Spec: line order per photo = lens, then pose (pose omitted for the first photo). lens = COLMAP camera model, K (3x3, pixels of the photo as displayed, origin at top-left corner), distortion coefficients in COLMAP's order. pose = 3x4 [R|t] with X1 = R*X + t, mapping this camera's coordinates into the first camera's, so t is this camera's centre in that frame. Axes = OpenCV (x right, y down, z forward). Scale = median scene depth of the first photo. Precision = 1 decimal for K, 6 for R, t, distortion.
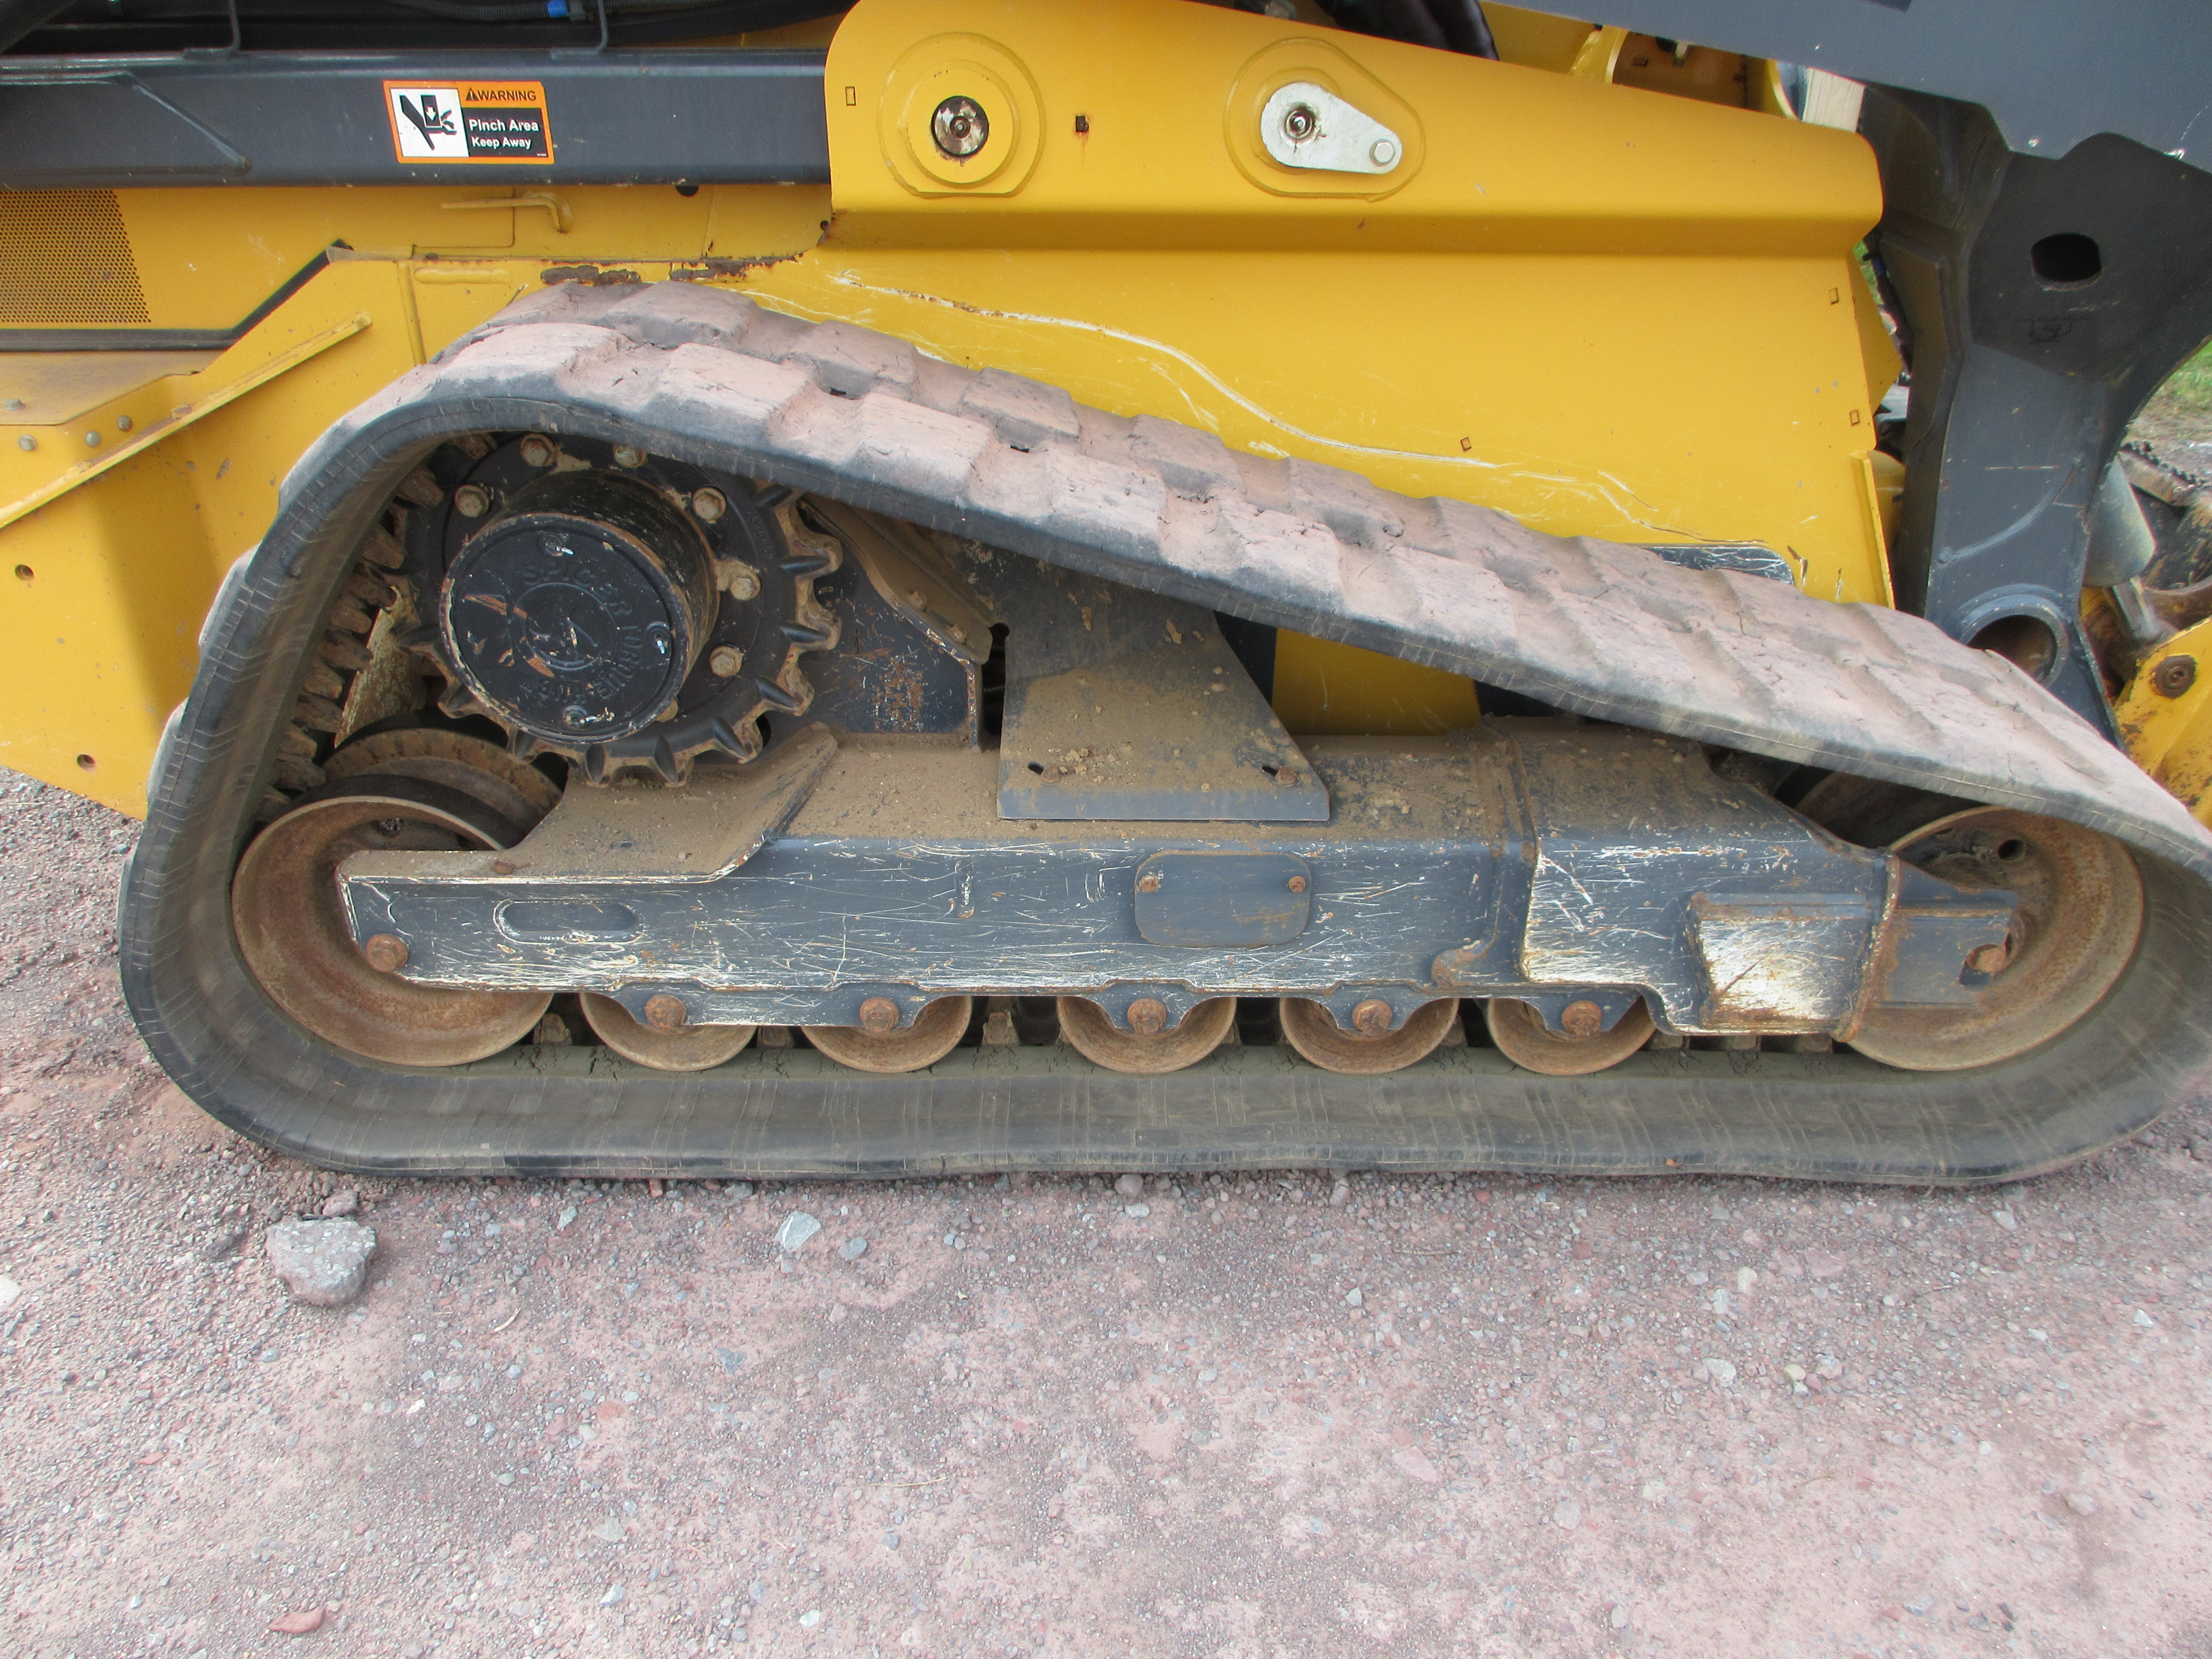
lens RADIAL K [[1627.7, 0, 1108.1], [0, 1627.7, 829.9], [0, 0, 1]] dist [-0.013272, 0.000381]
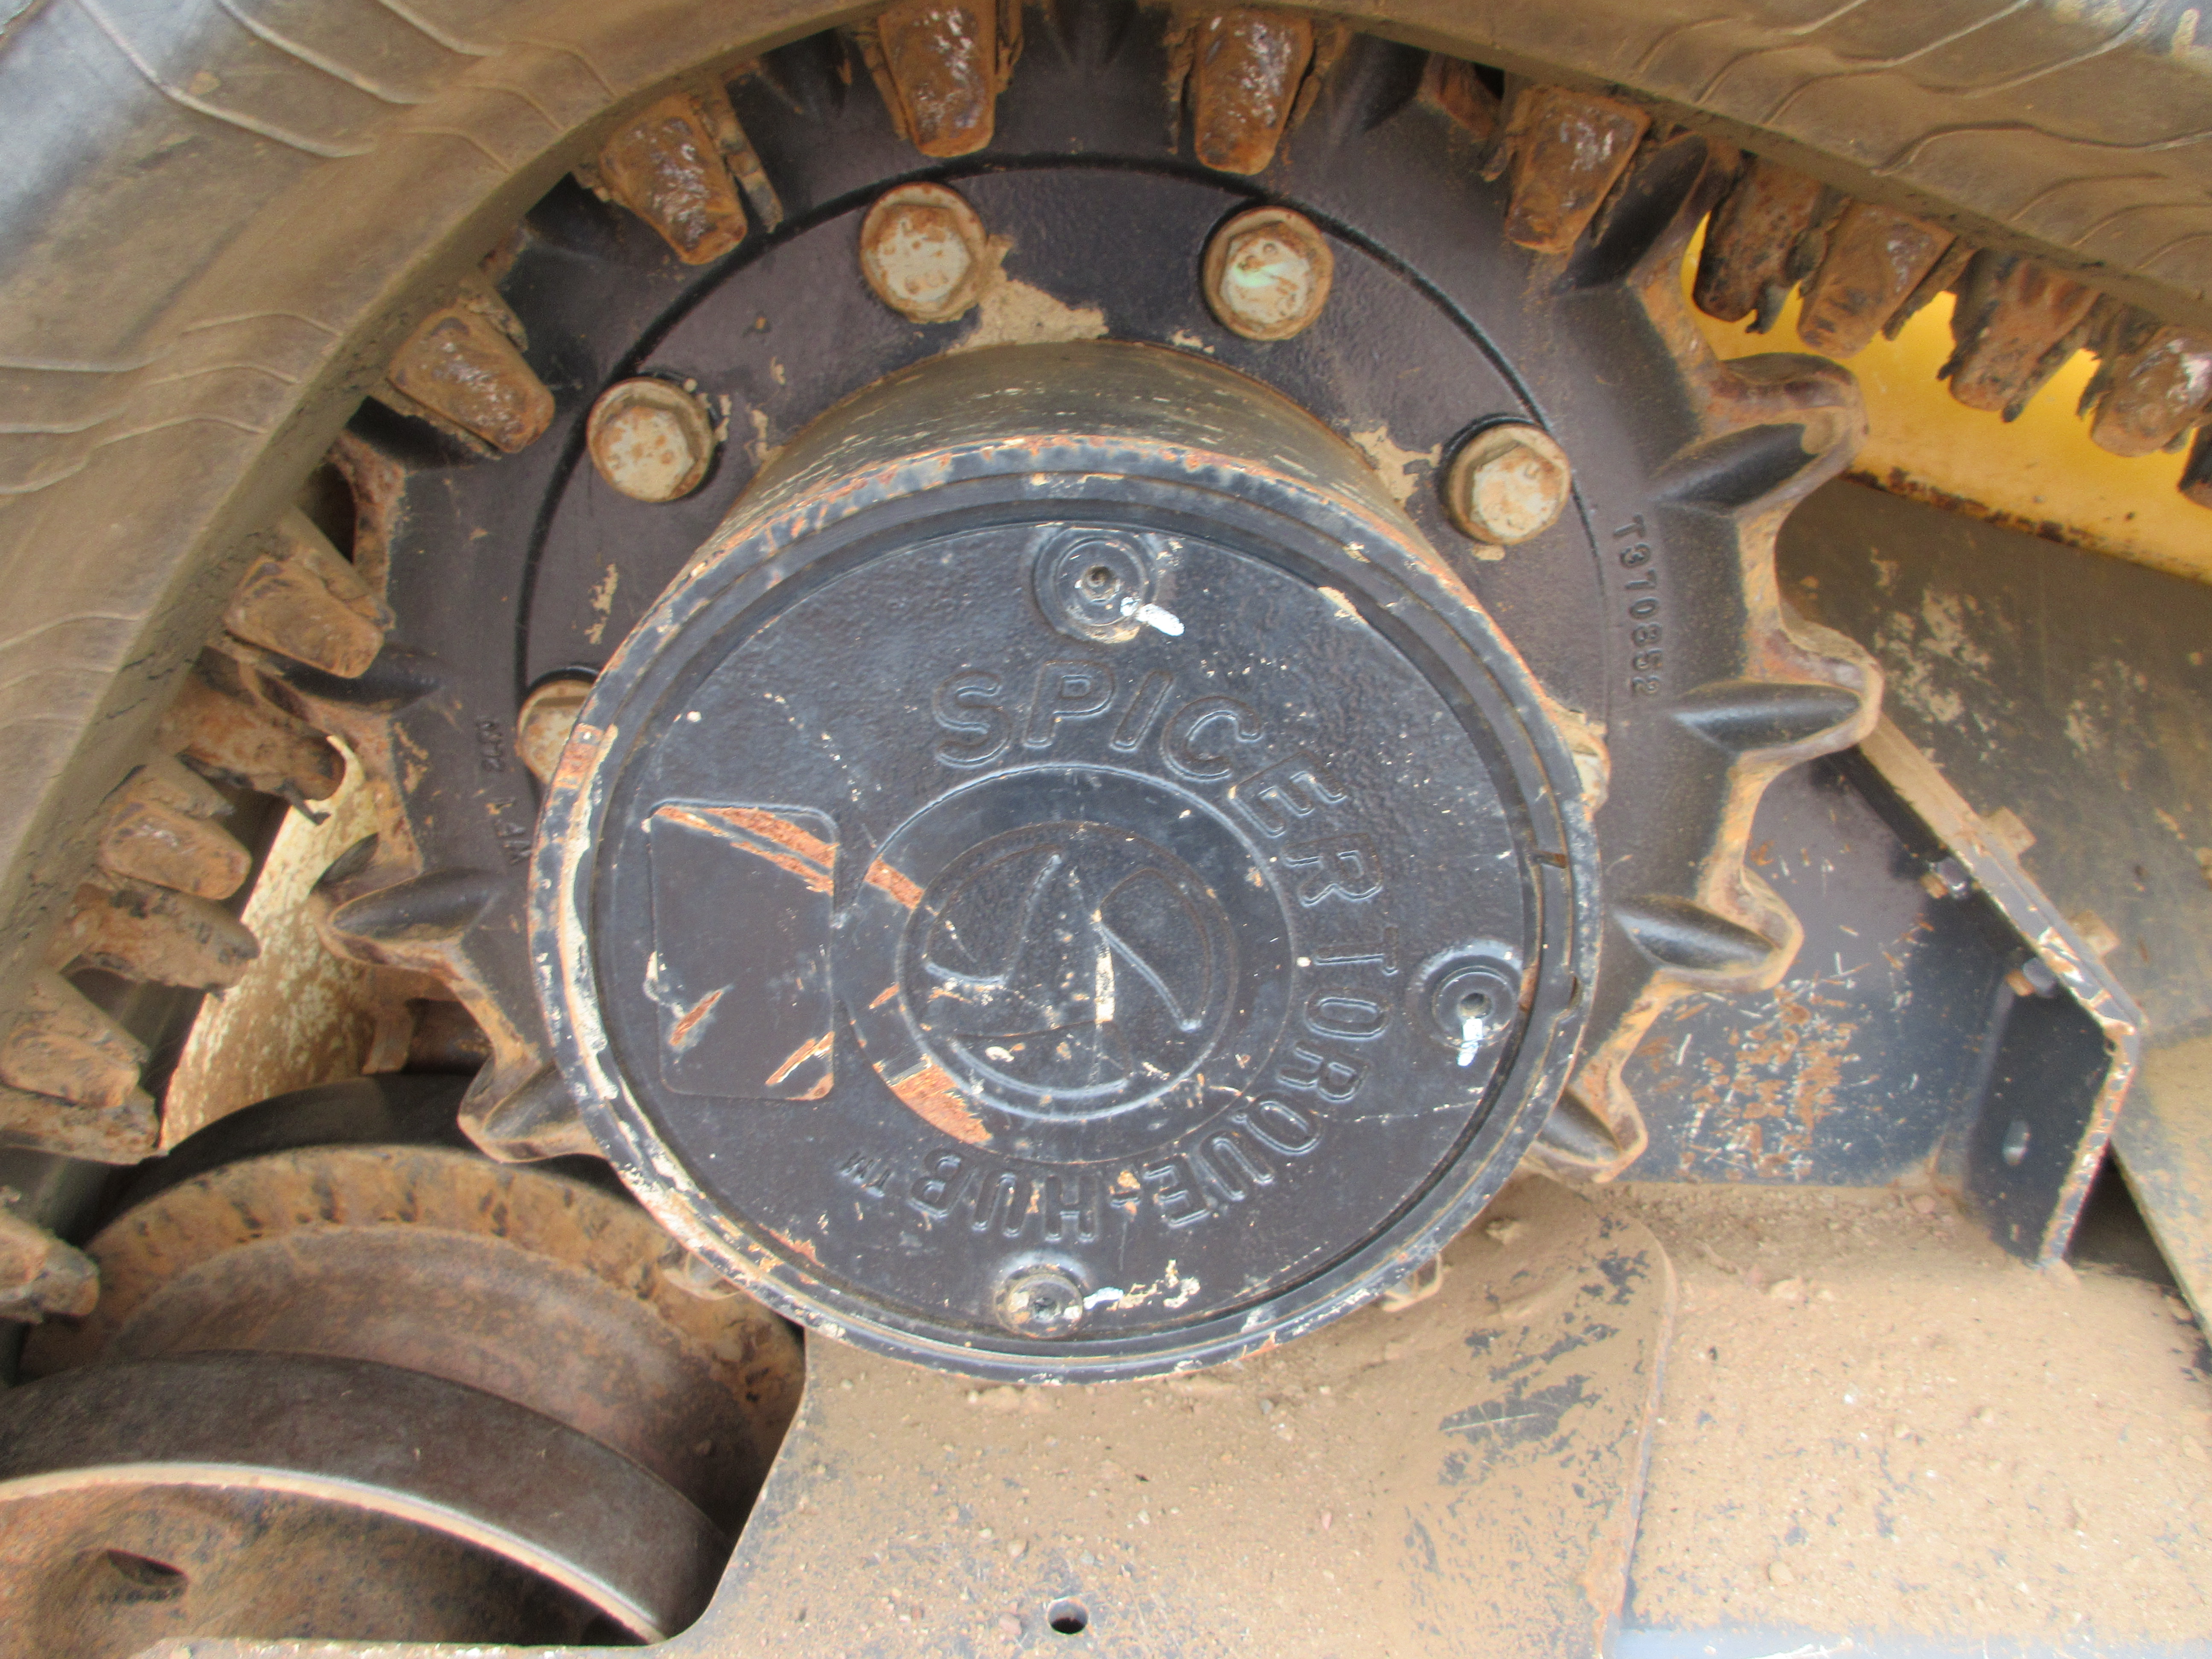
lens RADIAL K [[1627.7, 0, 1100.9], [0, 1627.7, 835.4], [0, 0, 1]] dist [-0.013272, 0.000381]
pose [[0.999122, 0.031725, 0.027360, -0.323482], [-0.029266, 0.995863, -0.086025, -0.116191], [-0.029976, 0.085148, 0.995917, 0.735887]]
